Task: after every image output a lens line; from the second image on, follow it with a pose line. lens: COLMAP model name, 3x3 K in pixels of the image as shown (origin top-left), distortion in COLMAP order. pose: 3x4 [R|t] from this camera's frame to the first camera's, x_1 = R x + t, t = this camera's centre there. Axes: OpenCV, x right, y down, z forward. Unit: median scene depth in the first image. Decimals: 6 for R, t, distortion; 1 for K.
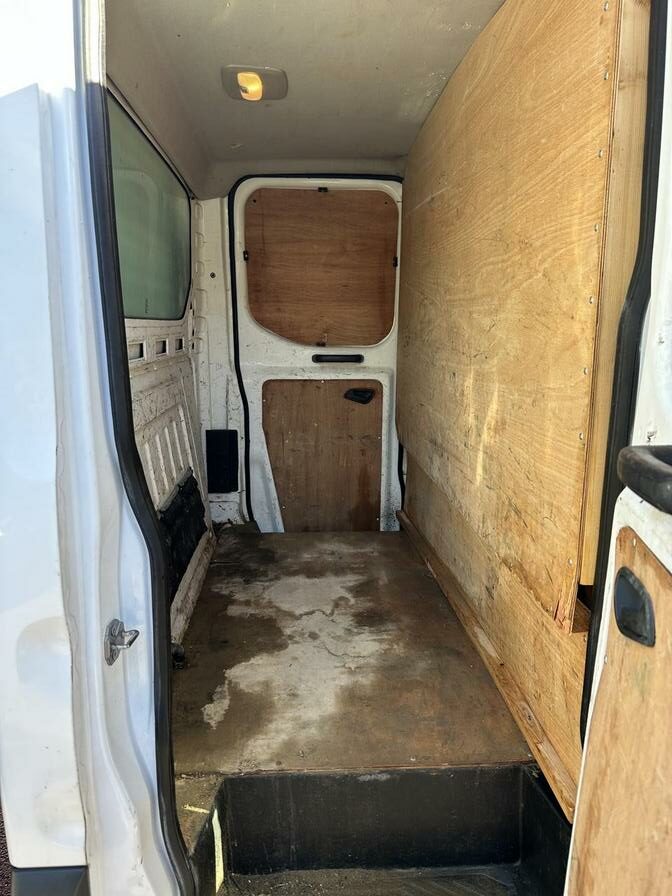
lens RADIAL K [[621.2, 0, 328.4], [0, 621.2, 443.6], [0, 0, 1]] dist [0.018017, -0.034253]
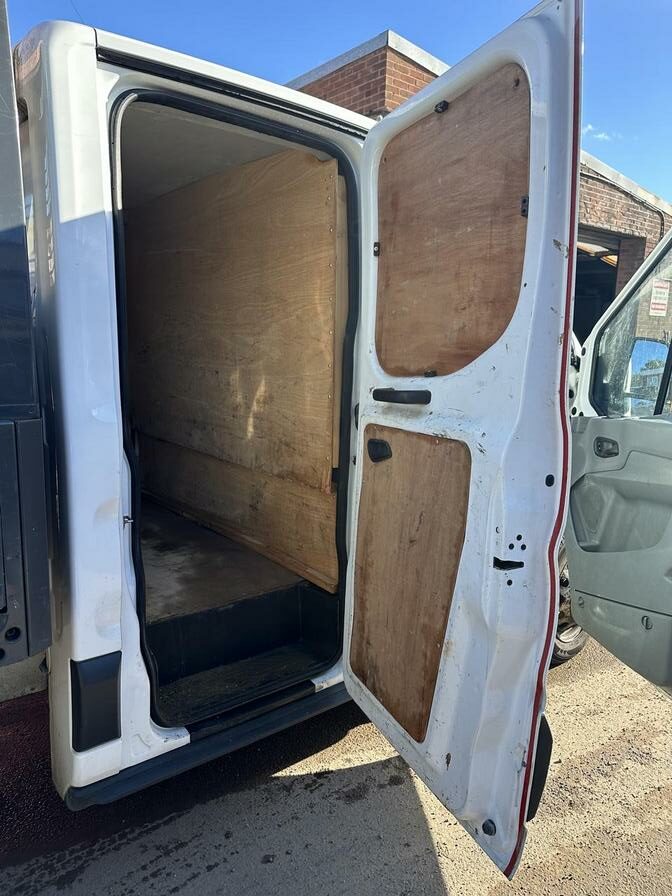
lens RADIAL K [[621.2, 0, 328.1], [0, 621.2, 449.4], [0, 0, 1]] dist [0.018017, -0.034253]
pose [[0.818233, -0.074241, 0.570072, -0.487428], [0.079971, 0.996684, 0.015015, 0.080805], [-0.569297, 0.033303, 0.821457, -0.433810]]
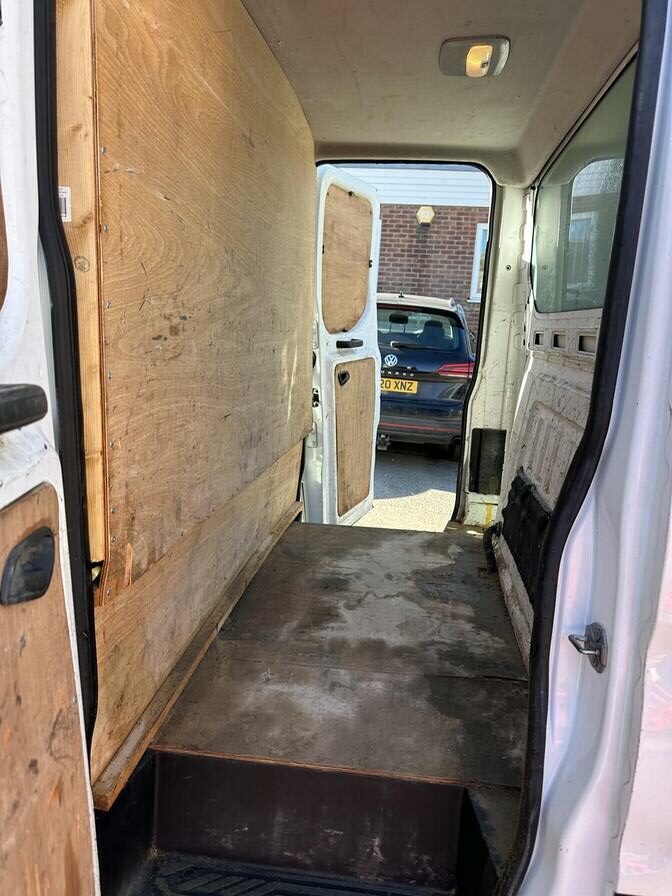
lens RADIAL K [[621.2, 0, 337.1], [0, 621.2, 446.7], [0, 0, 1]] dist [0.018017, -0.034253]
pose [[-0.981847, -0.070809, 0.175964, -0.129045], [-0.002037, 0.931587, 0.363512, -0.385000], [-0.189665, 0.356555, -0.914820, 2.207485]]
